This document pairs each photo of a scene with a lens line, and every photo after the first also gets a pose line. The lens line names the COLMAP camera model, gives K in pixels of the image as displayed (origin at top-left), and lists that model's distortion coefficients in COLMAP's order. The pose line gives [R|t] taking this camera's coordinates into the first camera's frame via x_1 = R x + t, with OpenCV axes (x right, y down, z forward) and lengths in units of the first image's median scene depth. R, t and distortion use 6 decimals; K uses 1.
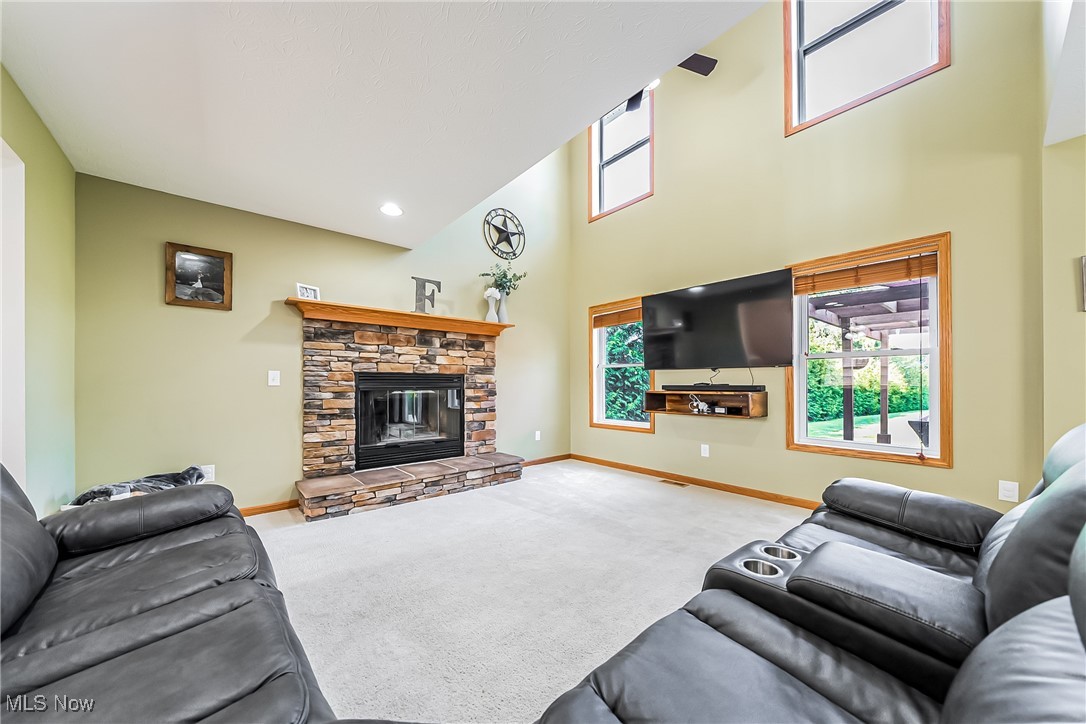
lens RADIAL K [[381.3, 0, 542.2], [0, 381.3, 381.9], [0, 0, 1]] dist [0.009160, -0.000015]
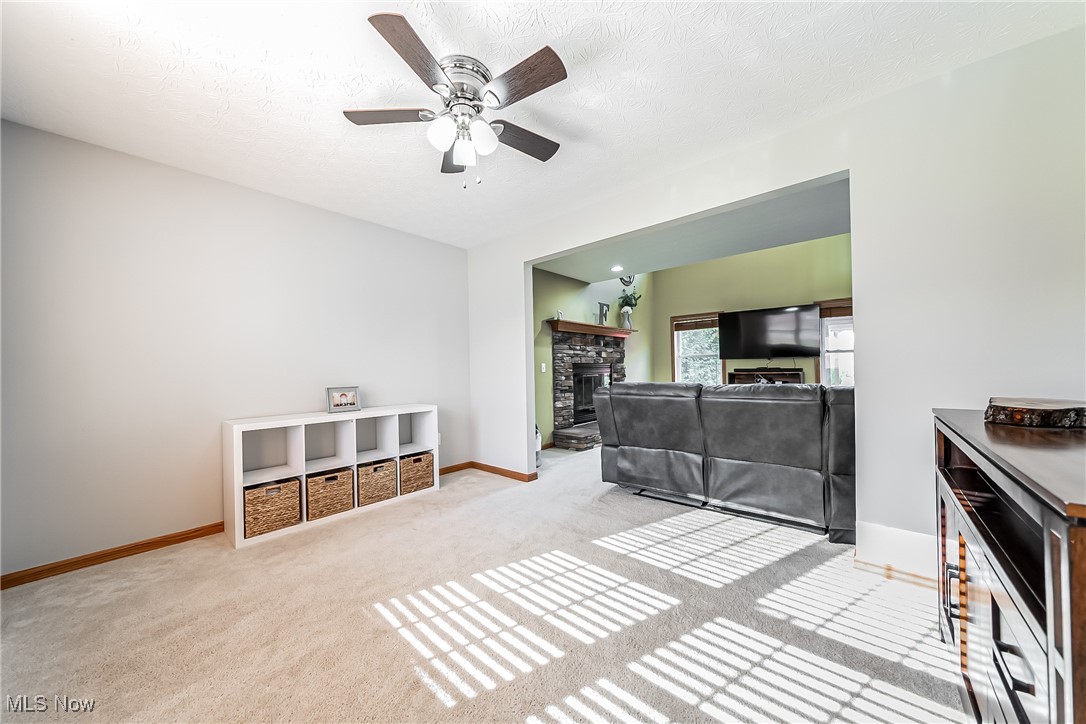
lens RADIAL K [[370.8, 0, 541.0], [0, 370.8, 363.1], [0, 0, 1]] dist [-0.001727, -0.000121]
pose [[0.989177, -0.011964, 0.146236, -0.822081], [0.013572, 0.999858, -0.010002, -0.011872], [-0.146096, 0.011878, 0.989199, -0.492994]]
